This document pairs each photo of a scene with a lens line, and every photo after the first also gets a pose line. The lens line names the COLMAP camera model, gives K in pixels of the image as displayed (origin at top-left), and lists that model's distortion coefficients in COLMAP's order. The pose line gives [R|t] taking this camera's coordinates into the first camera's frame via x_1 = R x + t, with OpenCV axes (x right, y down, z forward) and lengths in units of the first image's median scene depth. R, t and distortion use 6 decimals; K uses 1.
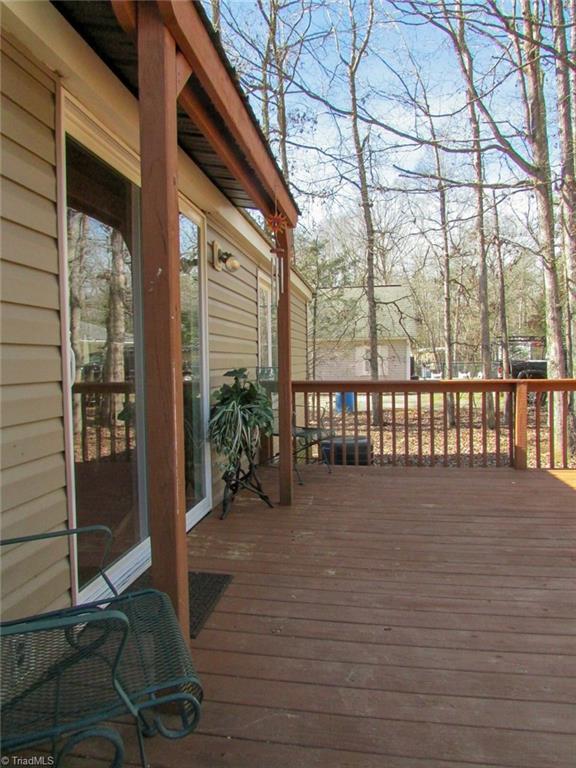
lens RADIAL K [[541.7, 0, 288.0], [0, 541.7, 384.0], [0, 0, 1]] dist [-0.033871, 0.005701]
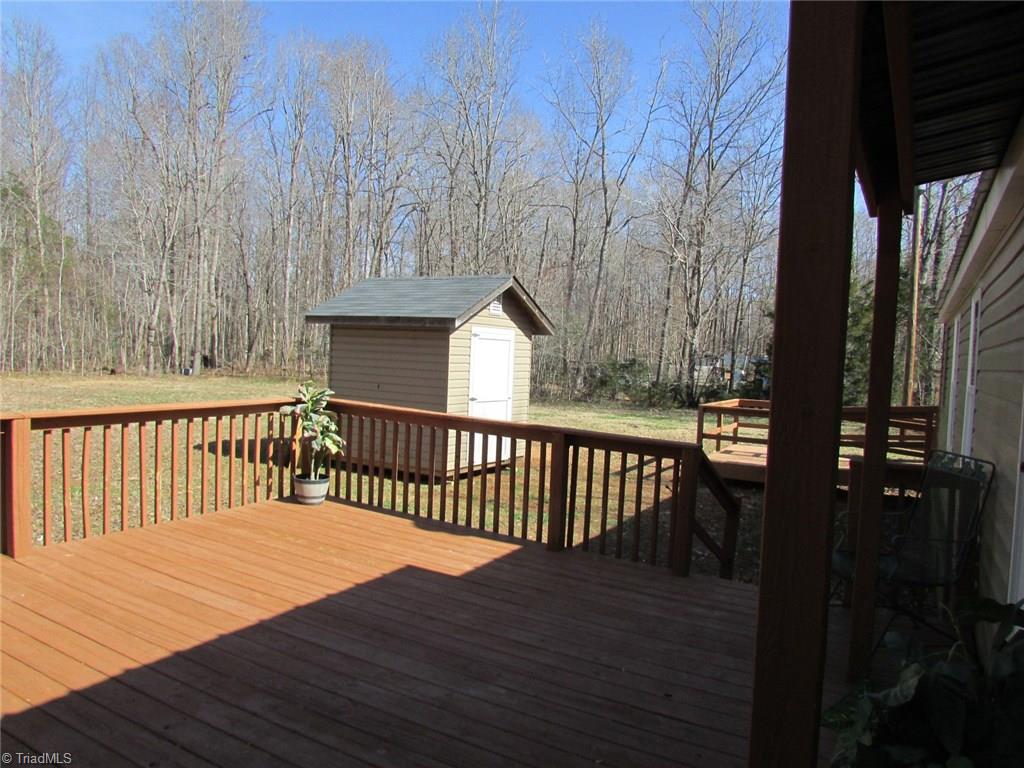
lens RADIAL K [[722.3, 0, 512.0], [0, 722.3, 384.0], [0, 0, 1]] dist [-0.033871, 0.005701]
pose [[-0.936039, -0.060367, 0.346680, 0.014441], [-0.034787, 0.996224, 0.079547, -0.214519], [-0.350173, 0.062399, -0.934604, 1.991289]]
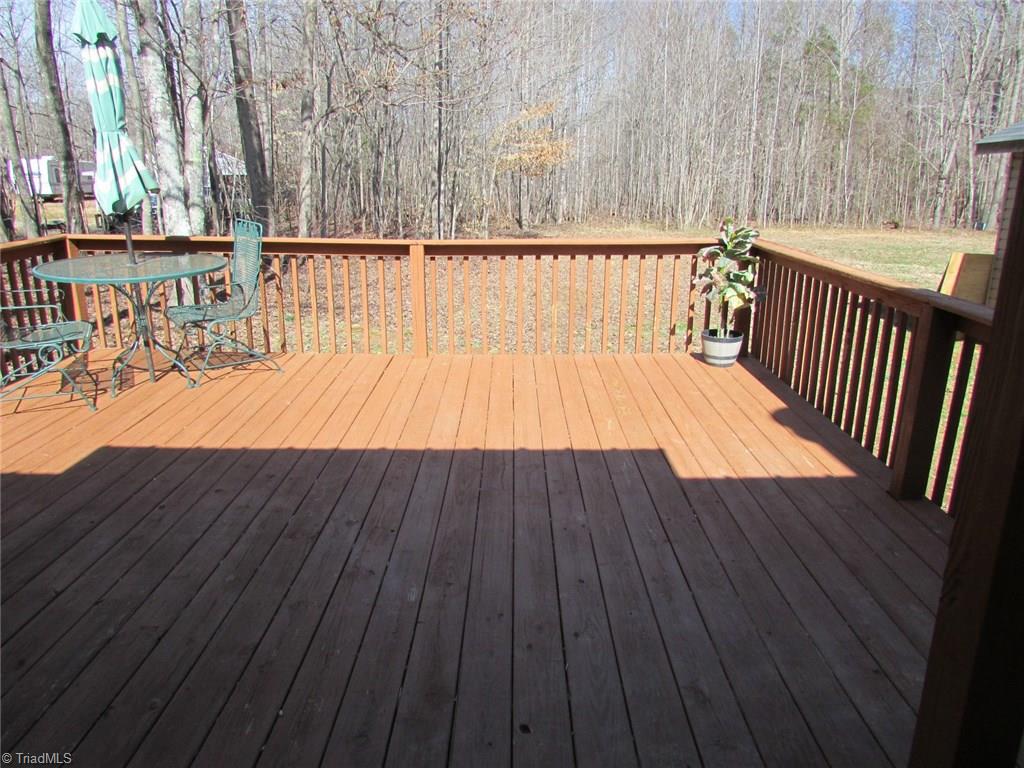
lens RADIAL K [[722.3, 0, 512.0], [0, 722.3, 384.0], [0, 0, 1]] dist [-0.033871, 0.005701]
pose [[-0.150419, -0.264052, 0.952707, -0.420597], [0.036494, 0.961531, 0.272260, -0.133722], [-0.987949, 0.075721, -0.134996, 0.915309]]
